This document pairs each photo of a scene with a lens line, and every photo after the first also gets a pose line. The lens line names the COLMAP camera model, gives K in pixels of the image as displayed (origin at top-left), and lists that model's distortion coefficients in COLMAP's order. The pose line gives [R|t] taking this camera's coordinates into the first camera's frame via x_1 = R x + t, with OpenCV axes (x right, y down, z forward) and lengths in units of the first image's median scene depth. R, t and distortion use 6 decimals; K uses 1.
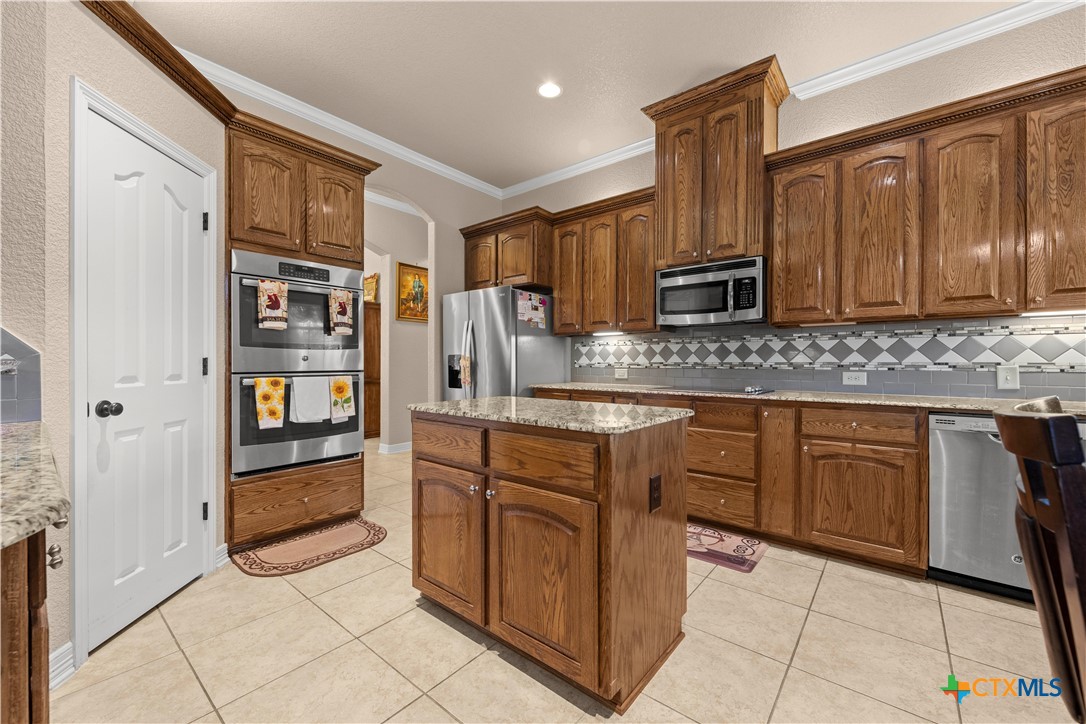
lens RADIAL K [[427.8, 0, 547.9], [0, 427.8, 364.8], [0, 0, 1]] dist [-0.000118, -0.000344]
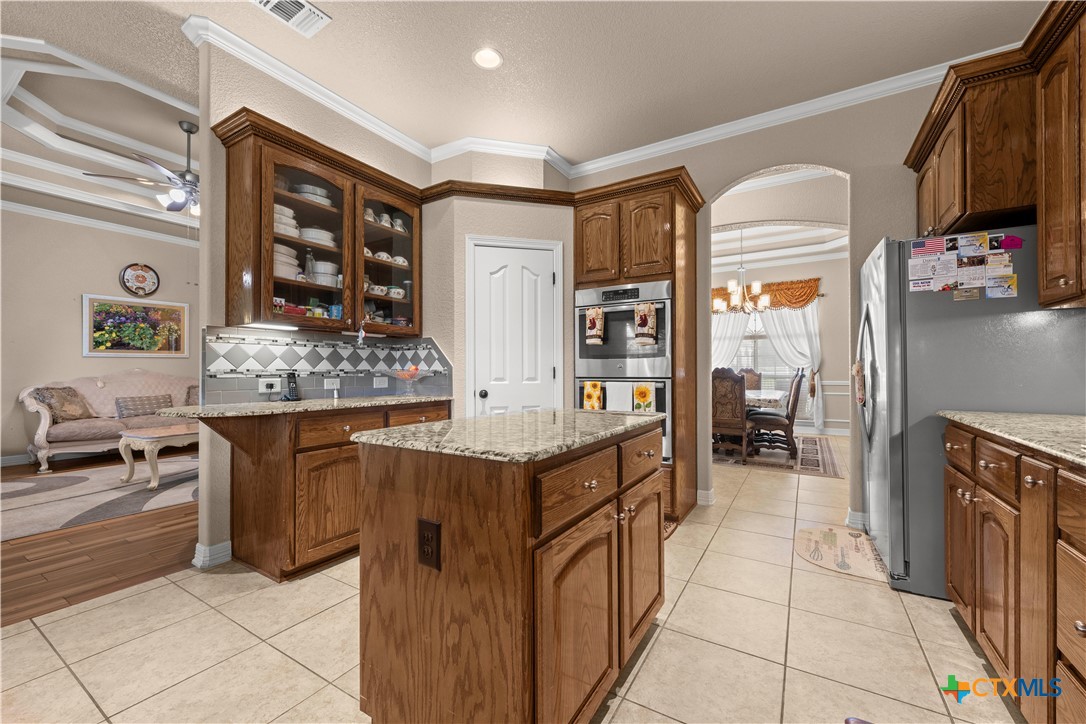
lens RADIAL K [[427.8, 0, 547.9], [0, 427.8, 364.8], [0, 0, 1]] dist [-0.000118, -0.000344]
pose [[0.142214, -0.013814, -0.989740, 0.625374], [-0.001350, 0.999899, -0.014150, -0.002490], [0.989835, 0.003349, 0.142181, 0.668260]]
